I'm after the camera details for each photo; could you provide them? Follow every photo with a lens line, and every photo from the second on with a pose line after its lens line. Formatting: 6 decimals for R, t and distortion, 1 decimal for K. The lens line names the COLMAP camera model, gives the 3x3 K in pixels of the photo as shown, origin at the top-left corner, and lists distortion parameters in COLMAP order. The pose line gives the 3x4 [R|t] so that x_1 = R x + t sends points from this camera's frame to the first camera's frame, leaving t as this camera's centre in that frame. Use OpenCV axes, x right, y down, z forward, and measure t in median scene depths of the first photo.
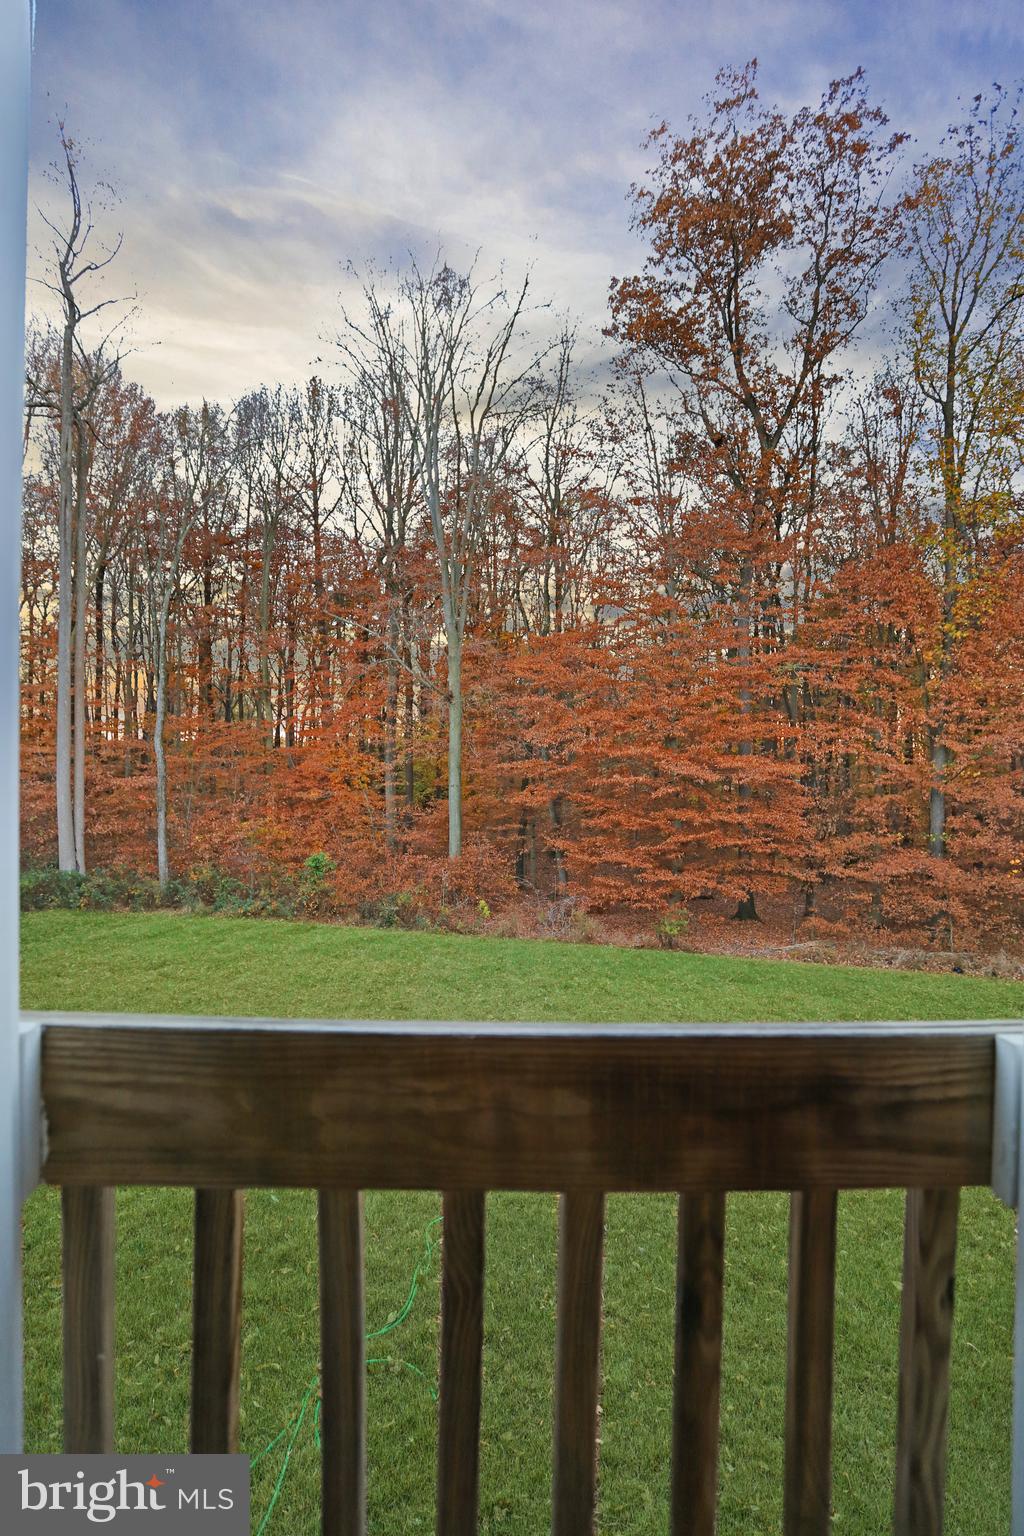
lens RADIAL K [[737.8, 0, 512.0], [0, 737.8, 768.0], [0, 0, 1]] dist [-0.054117, -0.000150]
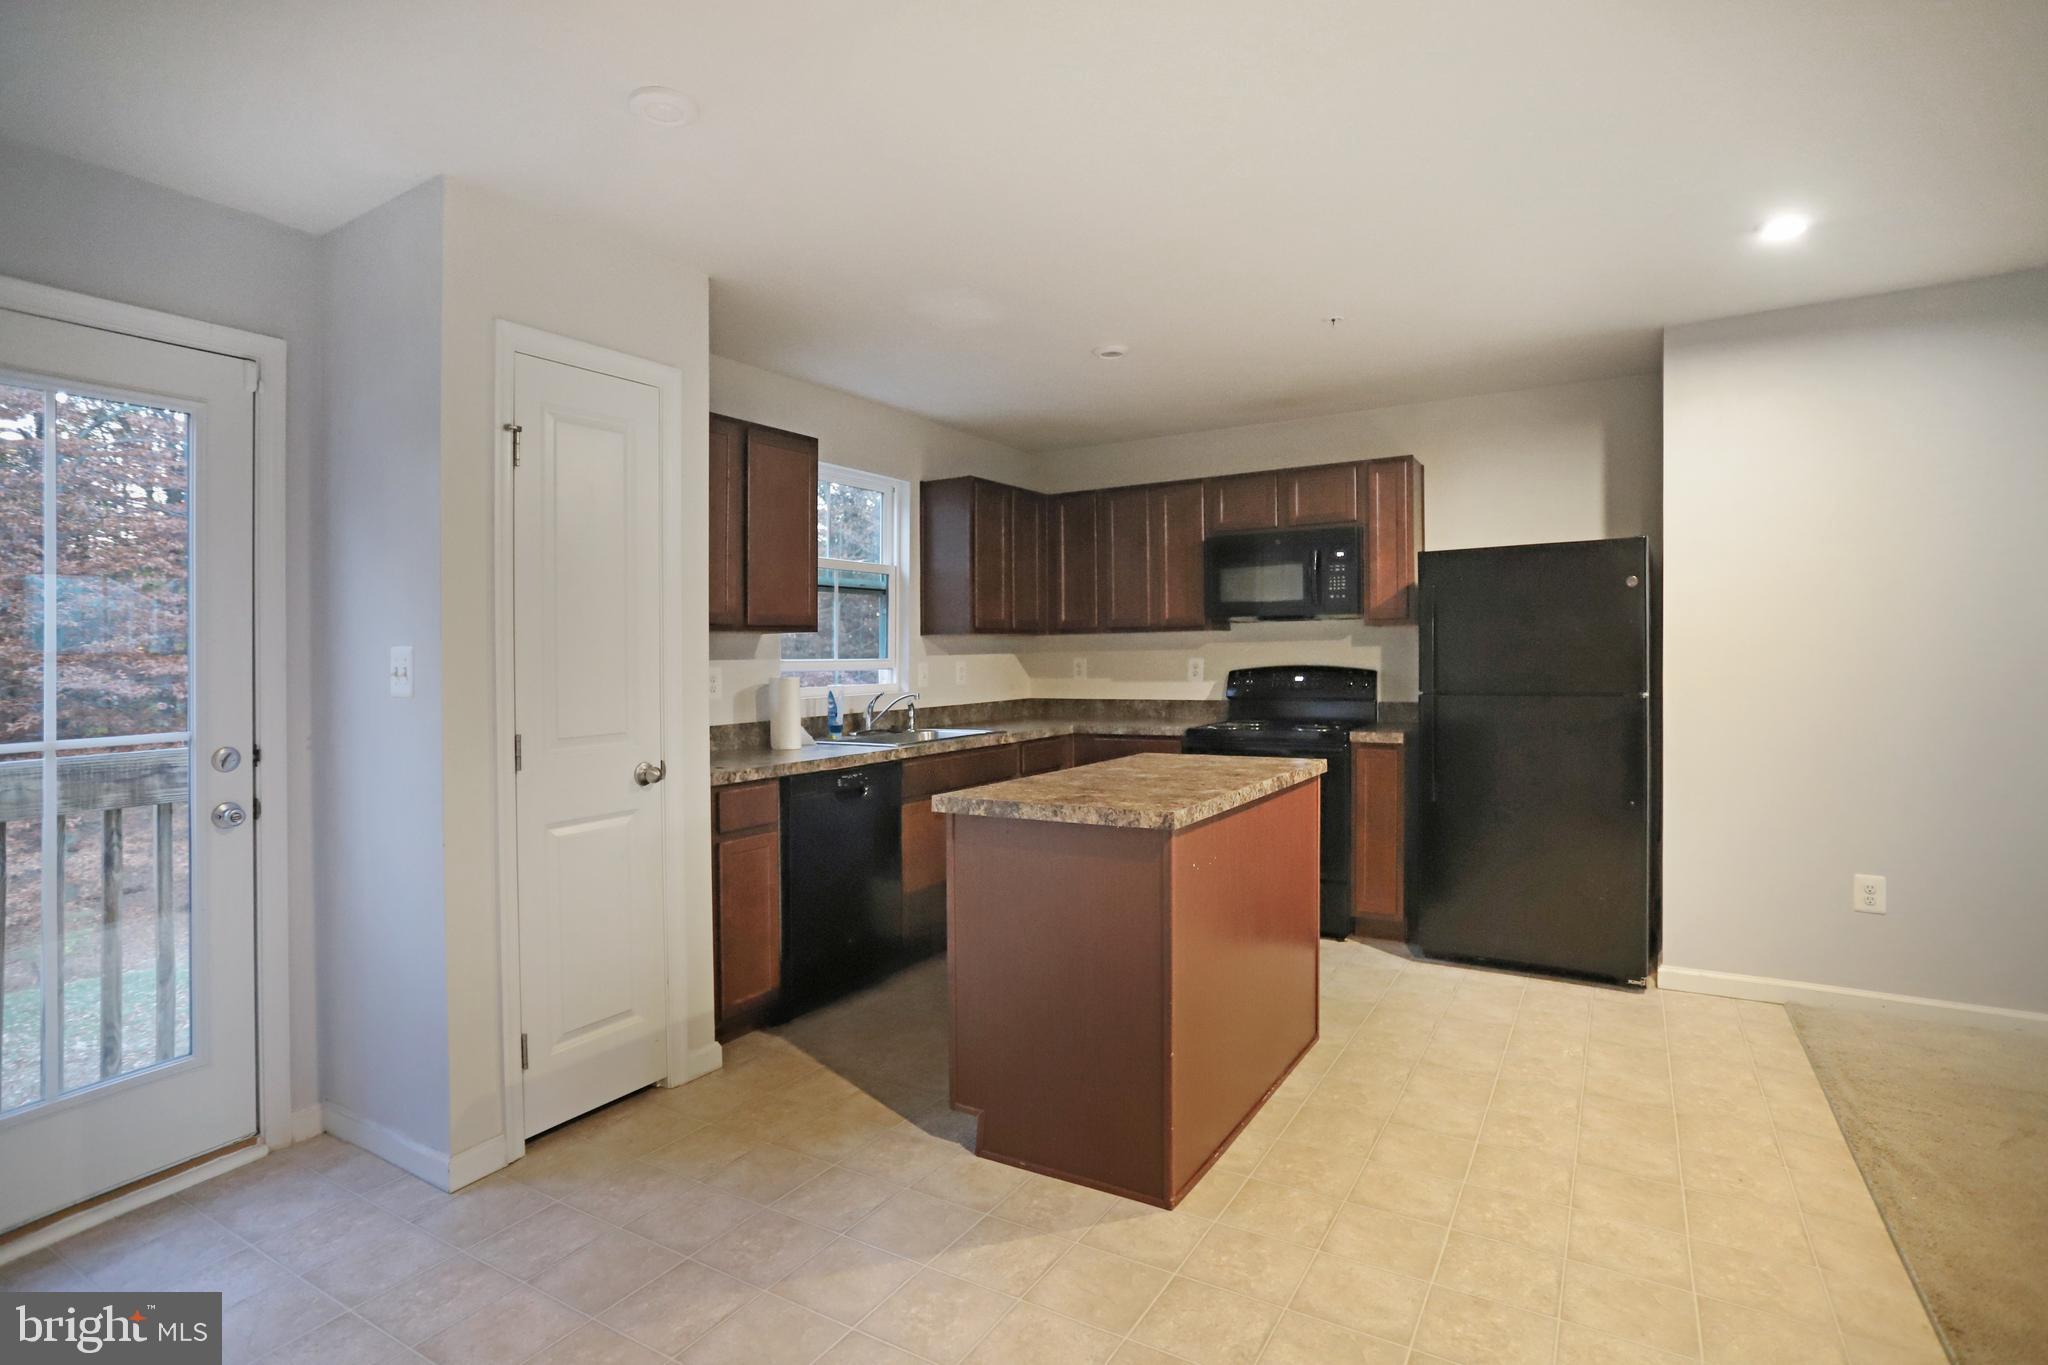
lens RADIAL K [[983.8, 0, 1024.0], [0, 983.8, 682.5], [0, 0, 1]] dist [-0.054117, -0.000150]
pose [[0.519232, -0.013633, 0.854524, -0.957157], [0.006716, 0.999907, 0.011871, 0.072453], [-0.854607, -0.000425, 0.519276, -3.806046]]
